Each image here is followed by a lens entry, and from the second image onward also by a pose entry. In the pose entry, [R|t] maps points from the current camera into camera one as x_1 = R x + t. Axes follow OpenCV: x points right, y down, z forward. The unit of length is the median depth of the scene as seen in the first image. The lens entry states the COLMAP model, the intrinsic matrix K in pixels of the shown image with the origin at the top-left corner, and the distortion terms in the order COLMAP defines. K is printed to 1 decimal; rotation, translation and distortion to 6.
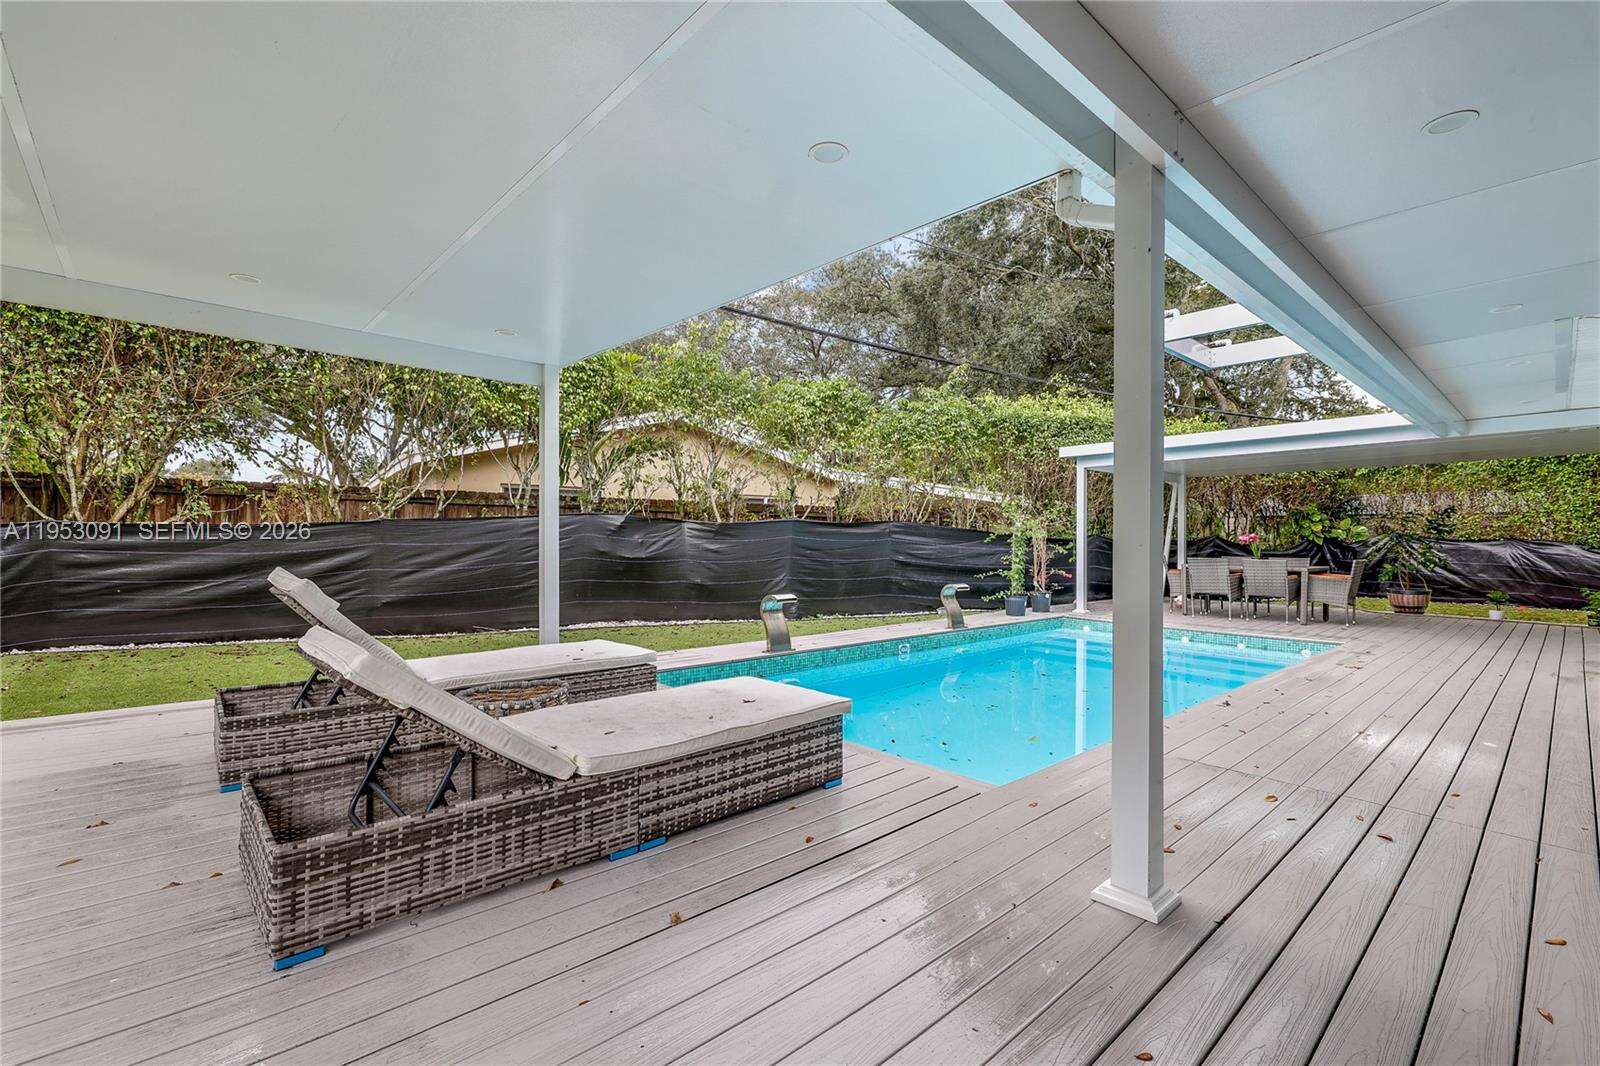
lens RADIAL K [[704.0, 0, 803.6], [0, 704.0, 528.6], [0, 0, 1]] dist [0.000651, 0.000132]
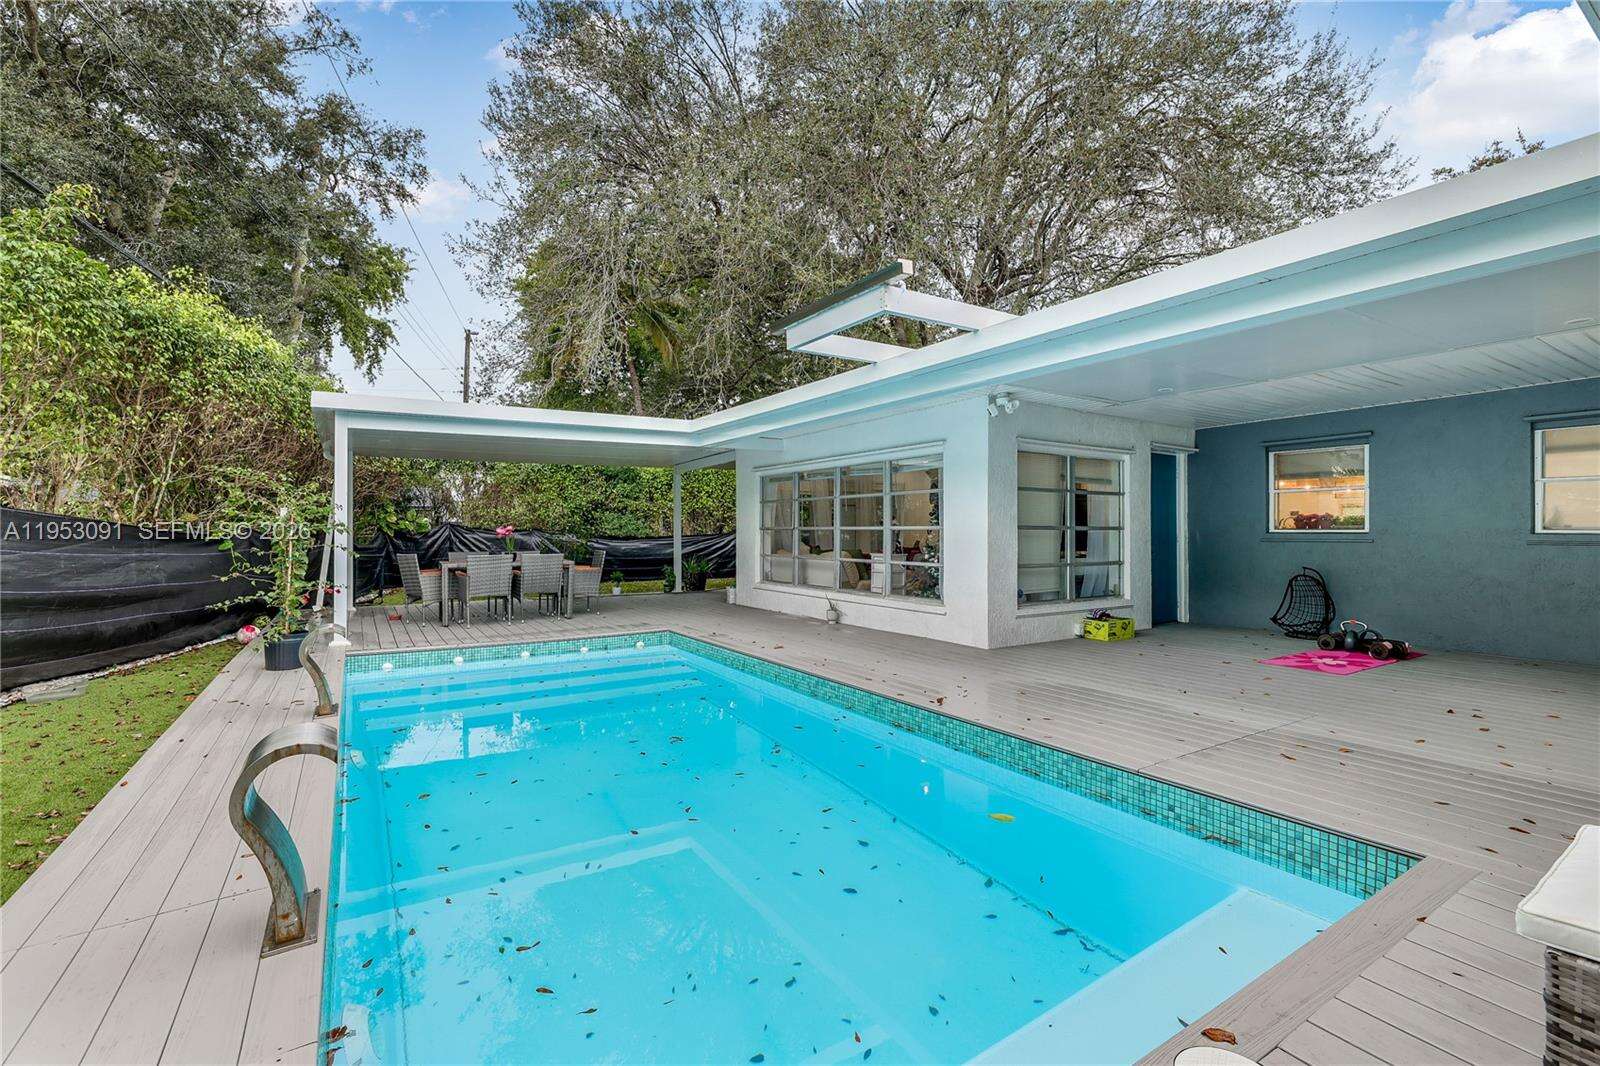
lens RADIAL K [[704.0, 0, 801.4], [0, 704.0, 531.3], [0, 0, 1]] dist [0.000651, 0.000132]
pose [[0.165342, -0.009444, 0.986191, -0.195437], [-0.009122, 0.999897, 0.011104, 0.000536], [-0.986194, -0.010832, 0.165239, 0.470873]]
